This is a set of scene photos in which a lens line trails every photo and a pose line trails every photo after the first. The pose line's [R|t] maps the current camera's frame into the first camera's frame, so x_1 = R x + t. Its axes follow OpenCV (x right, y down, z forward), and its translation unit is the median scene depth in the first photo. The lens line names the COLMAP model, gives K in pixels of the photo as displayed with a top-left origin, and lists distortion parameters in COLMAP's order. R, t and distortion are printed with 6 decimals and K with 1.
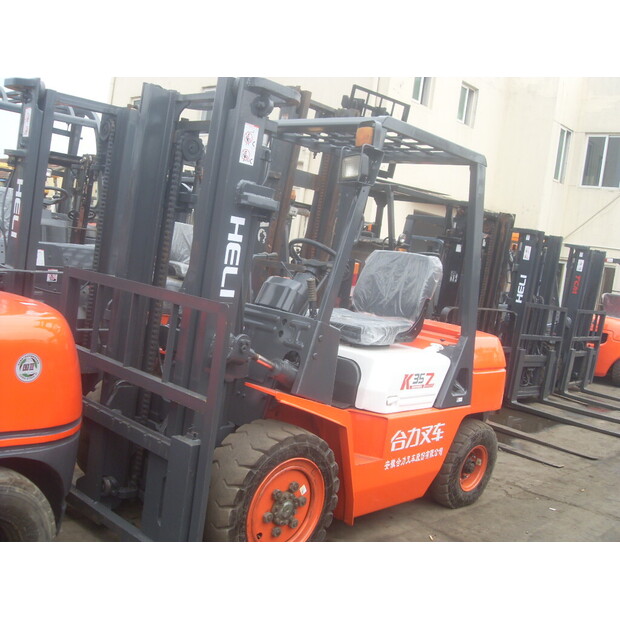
lens RADIAL K [[687.2, 0, 310.0], [0, 687.2, 310.0], [0, 0, 1]] dist [-0.166954, 0.013248]
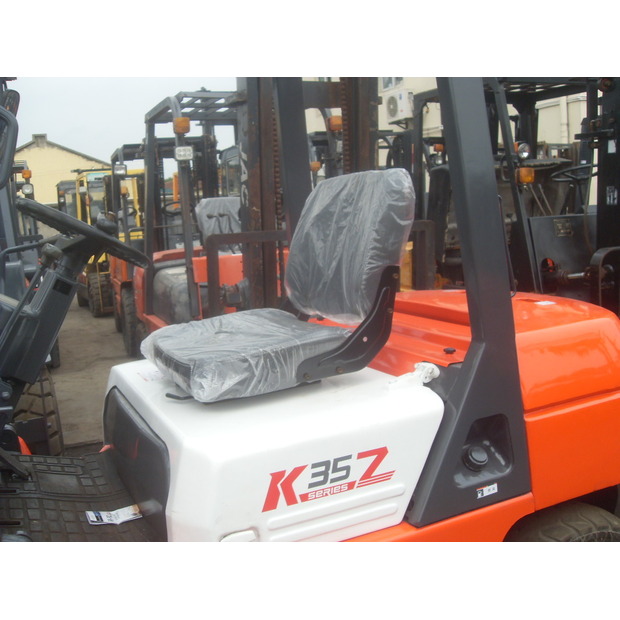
lens RADIAL K [[687.2, 0, 310.0], [0, 687.2, 310.0], [0, 0, 1]] dist [-0.166954, 0.013248]
pose [[0.910186, -0.135949, -0.391252, 0.326624], [0.157508, 0.987241, 0.023378, -0.007018], [0.383082, -0.082903, 0.919986, 0.637223]]
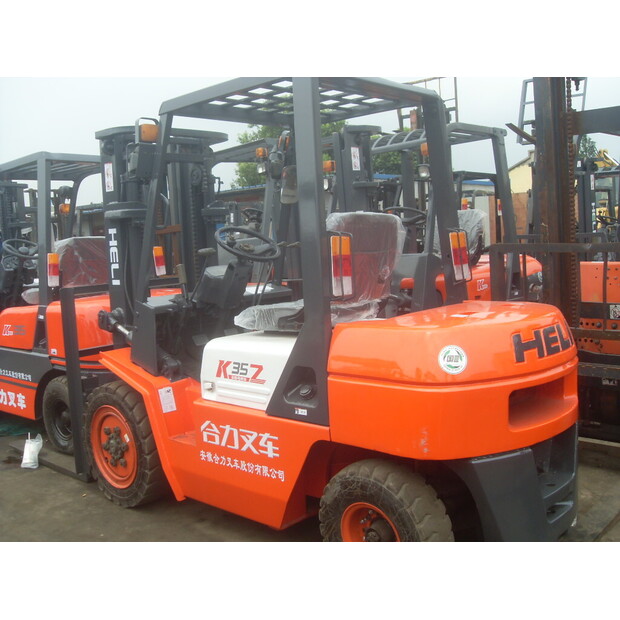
lens RADIAL K [[687.2, 0, 310.0], [0, 687.2, 310.0], [0, 0, 1]] dist [-0.166954, 0.013248]
pose [[-0.000642, -0.037196, -0.999308, 1.010083], [-0.026644, 0.998954, -0.037166, 0.058764], [0.999645, 0.026602, -0.001632, 1.102059]]
